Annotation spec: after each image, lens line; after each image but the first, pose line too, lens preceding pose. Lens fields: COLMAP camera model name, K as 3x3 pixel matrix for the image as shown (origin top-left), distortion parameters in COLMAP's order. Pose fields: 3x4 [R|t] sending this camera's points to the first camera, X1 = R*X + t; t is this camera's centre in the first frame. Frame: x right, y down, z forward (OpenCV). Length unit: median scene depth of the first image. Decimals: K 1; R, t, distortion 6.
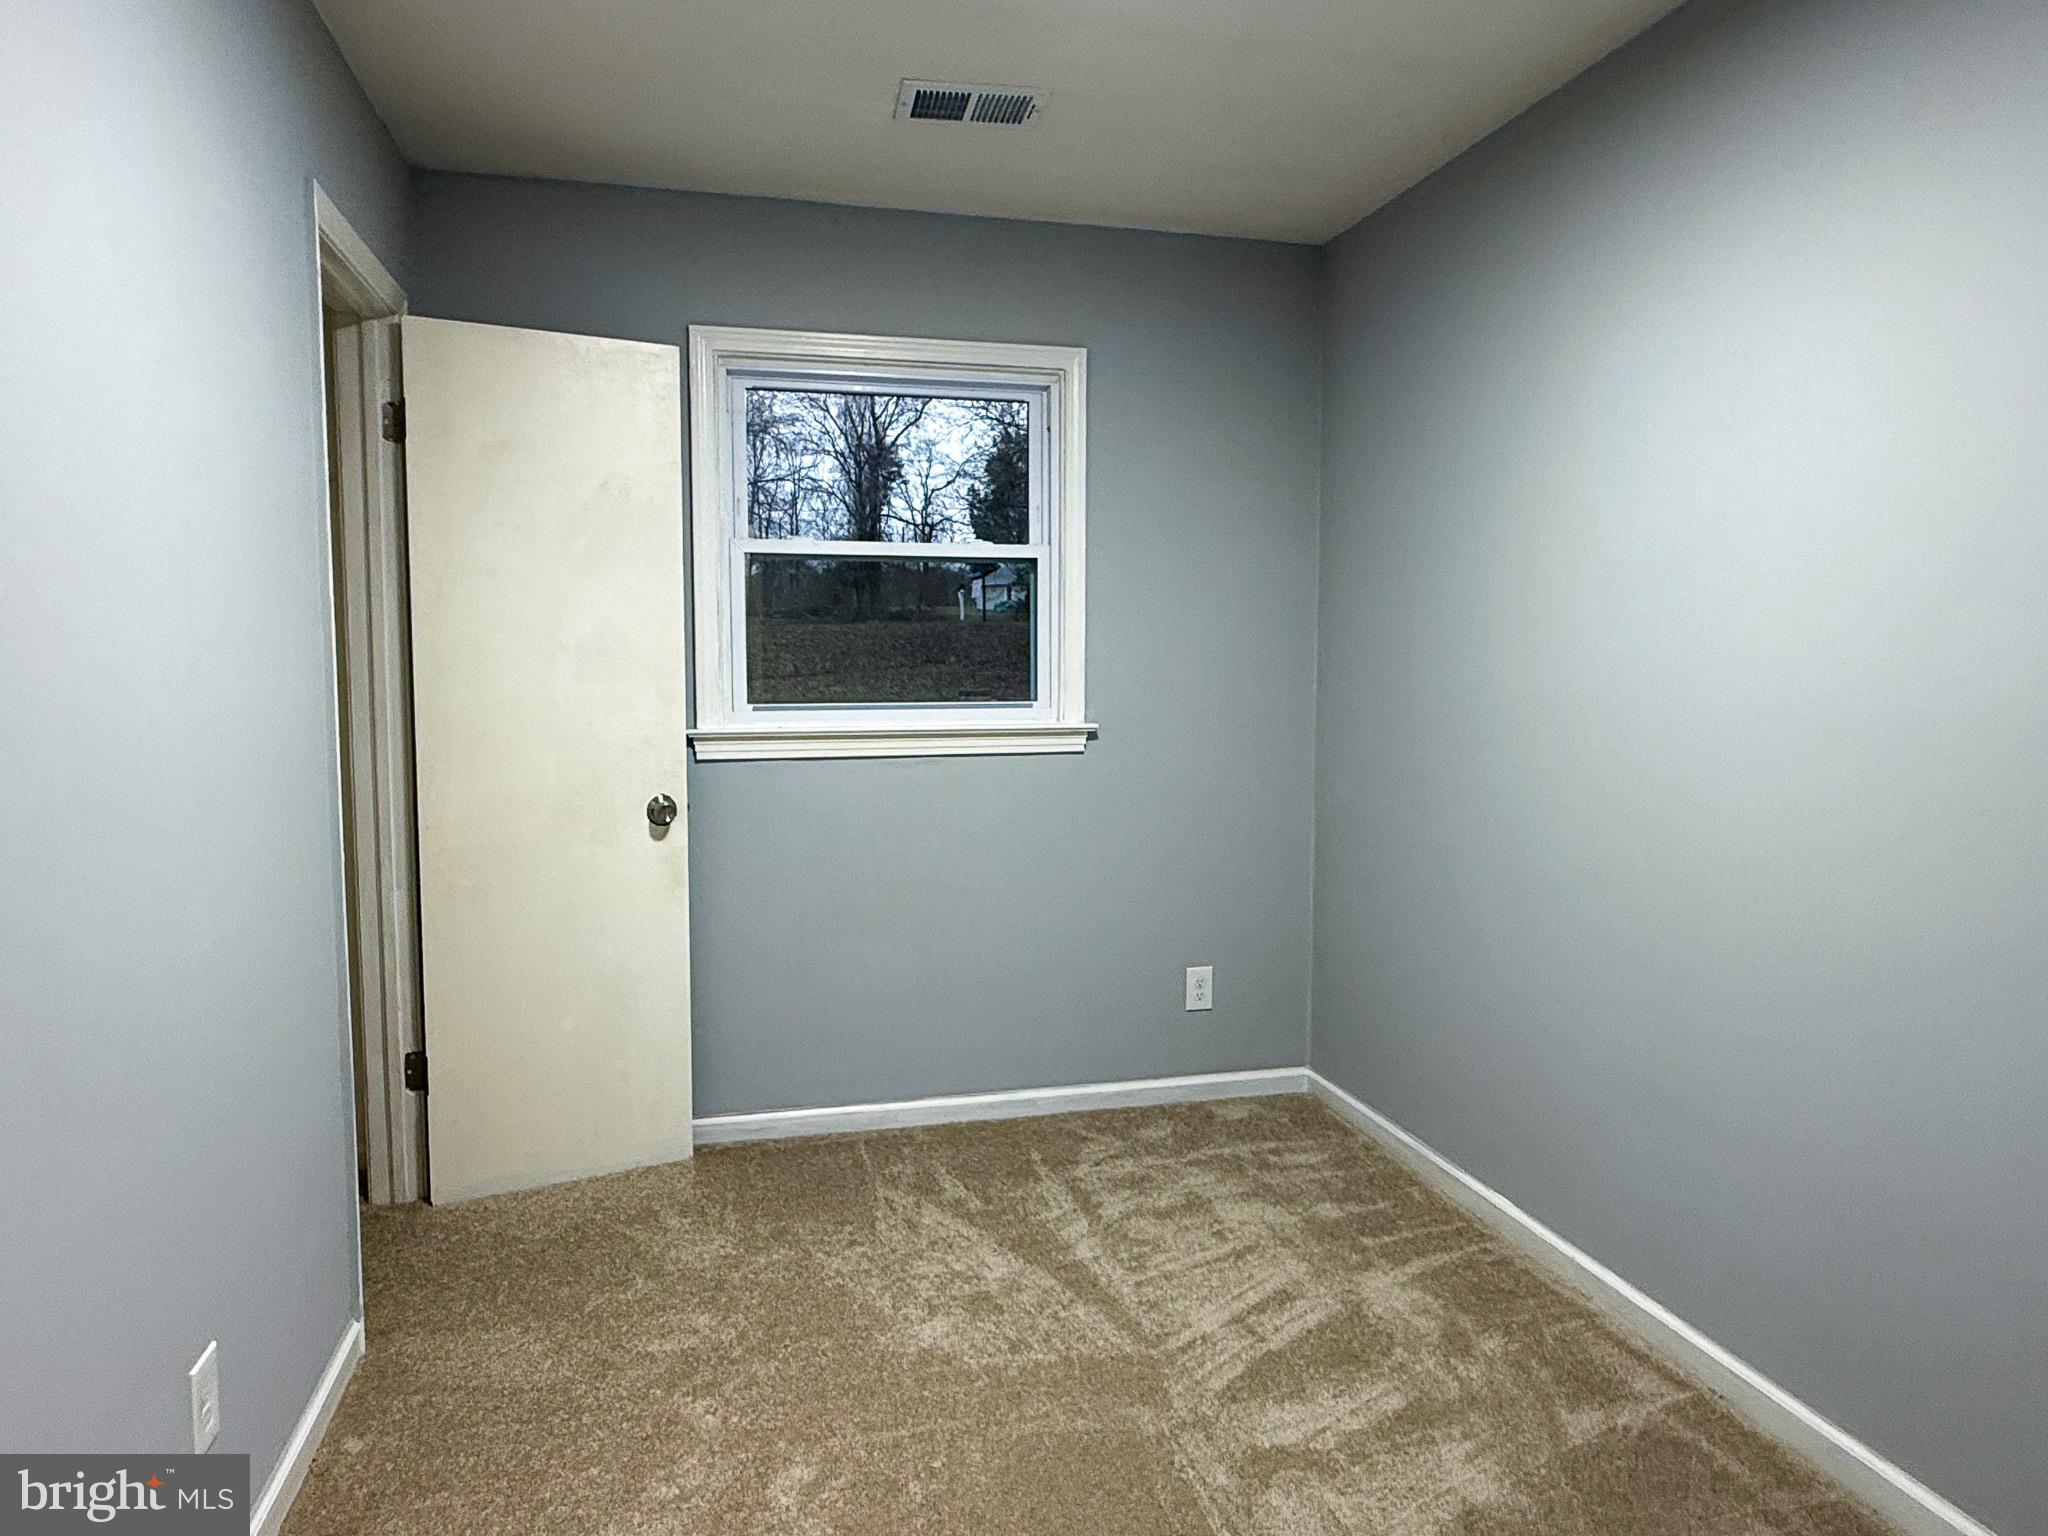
lens RADIAL K [[1238.9, 0, 1024.0], [0, 1238.9, 768.0], [0, 0, 1]] dist [-0.017942, -0.000743]
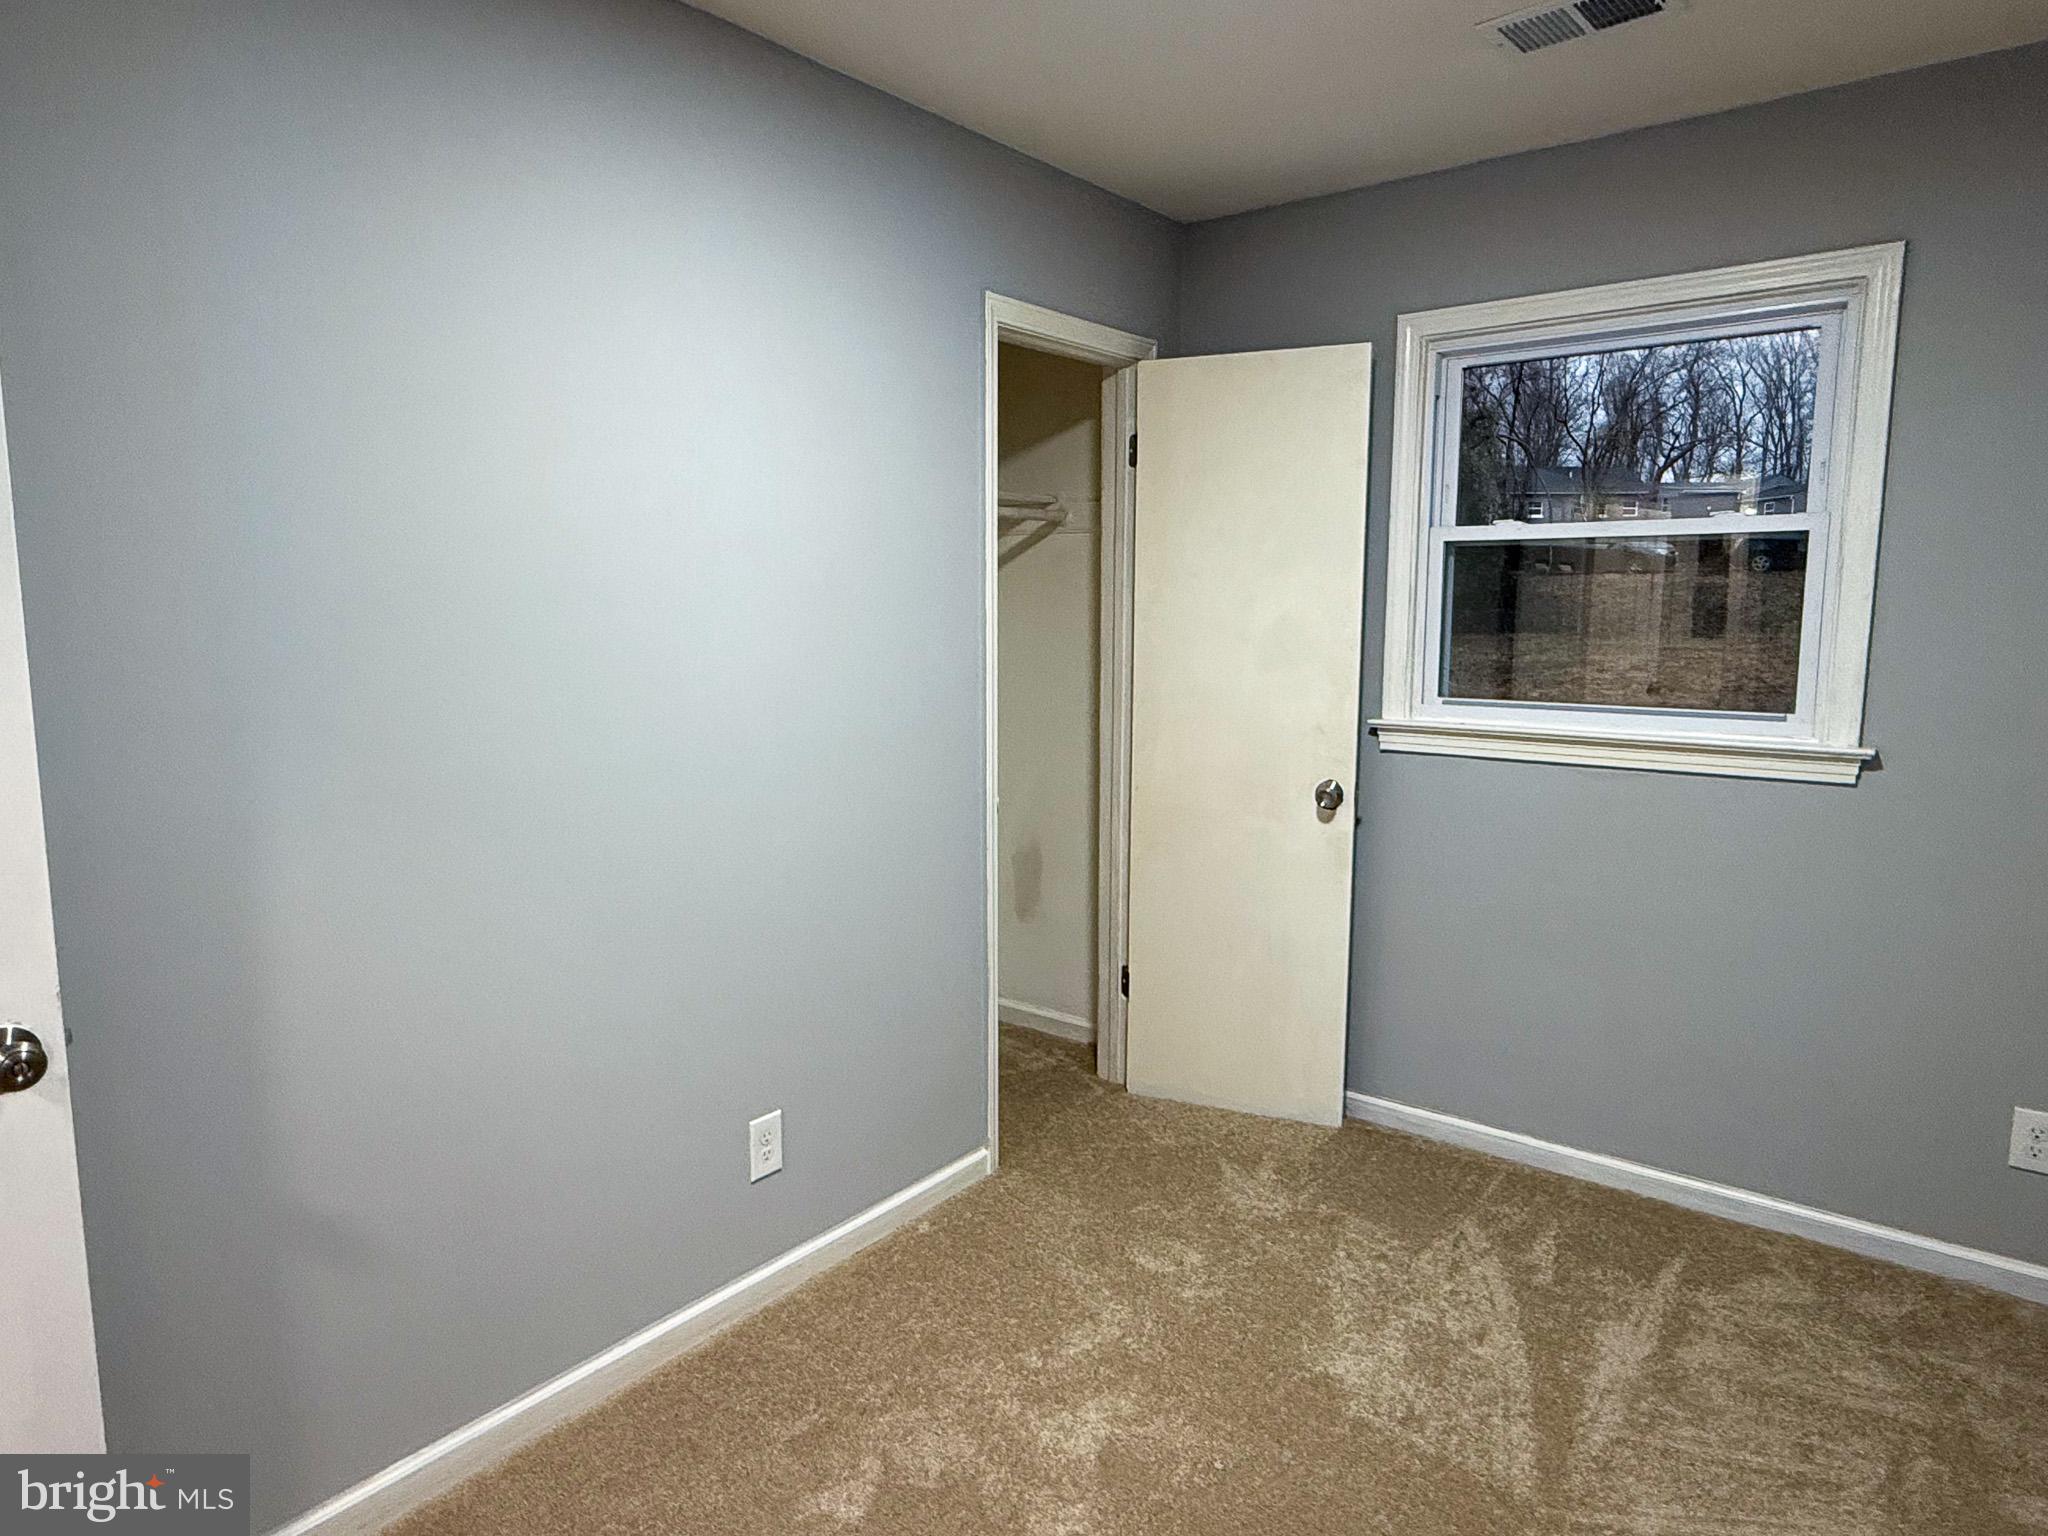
lens RADIAL K [[1252.2, 0, 1052.3], [0, 1252.2, 771.6], [0, 0, 1]] dist [-0.018684, -0.000107]
pose [[0.606044, 0.109146, -0.787907, 0.392890], [-0.066785, 0.994026, 0.086329, -0.060786], [0.792623, 0.000301, 0.609712, 0.164230]]
